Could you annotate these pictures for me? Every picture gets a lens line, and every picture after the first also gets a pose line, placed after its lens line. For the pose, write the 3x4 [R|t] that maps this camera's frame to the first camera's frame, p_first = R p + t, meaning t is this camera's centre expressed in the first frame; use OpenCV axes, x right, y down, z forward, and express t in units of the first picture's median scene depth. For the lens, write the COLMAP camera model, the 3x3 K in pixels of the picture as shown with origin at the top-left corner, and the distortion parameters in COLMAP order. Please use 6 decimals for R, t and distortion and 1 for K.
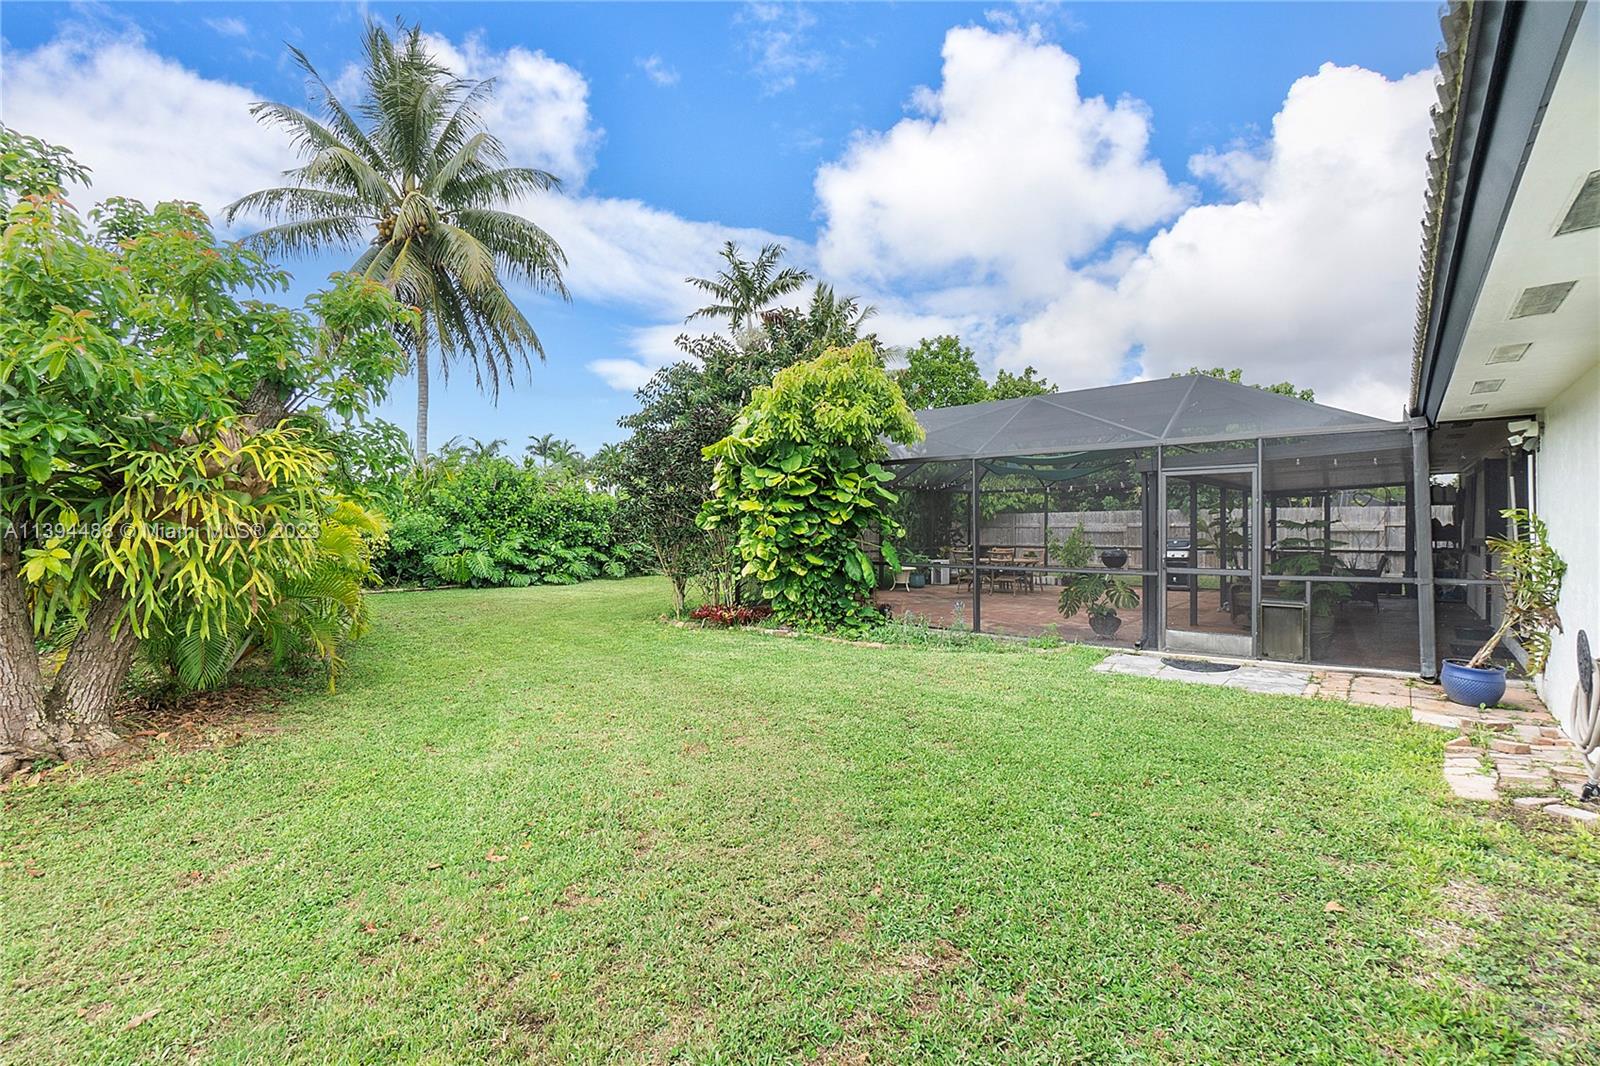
lens RADIAL K [[689.5, 0, 798.8], [0, 689.5, 528.0], [0, 0, 1]] dist [-0.006379, 0.000257]
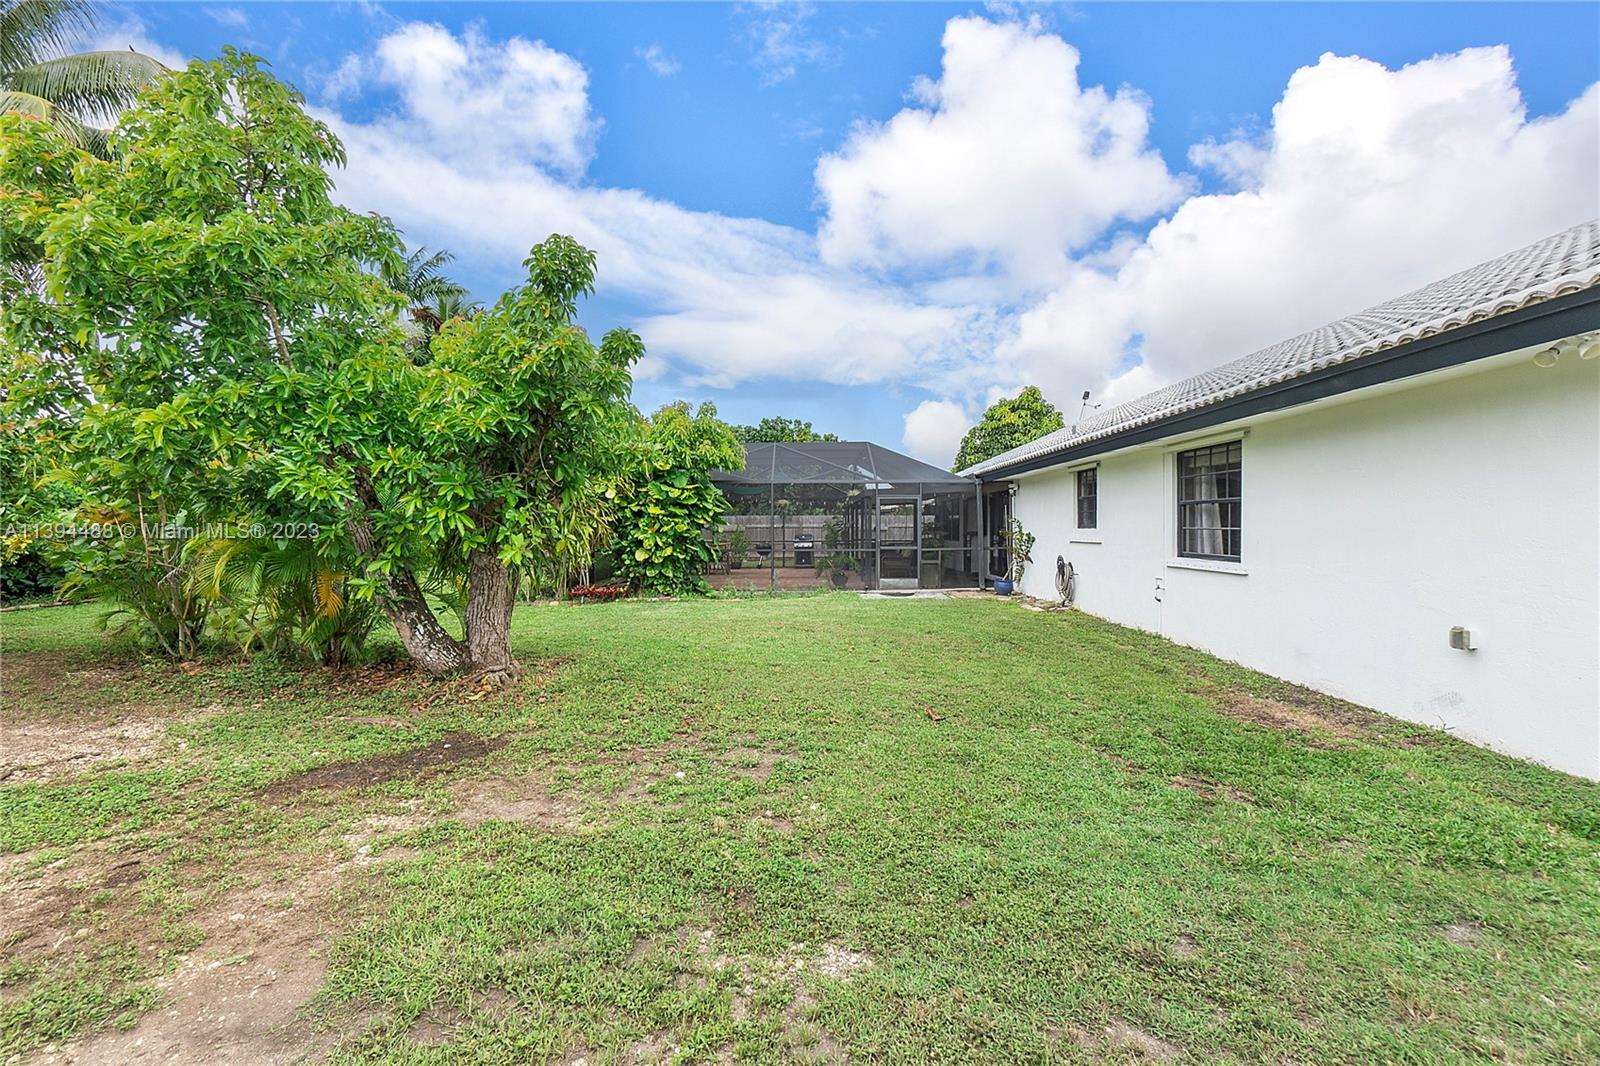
lens RADIAL K [[689.5, 0, 798.8], [0, 689.5, 528.0], [0, 0, 1]] dist [-0.006379, 0.000257]
pose [[0.754190, 0.000717, 0.656656, -0.783107], [0.002369, 0.999990, -0.003813, 0.010587], [-0.656652, 0.004431, 0.754180, -0.265974]]
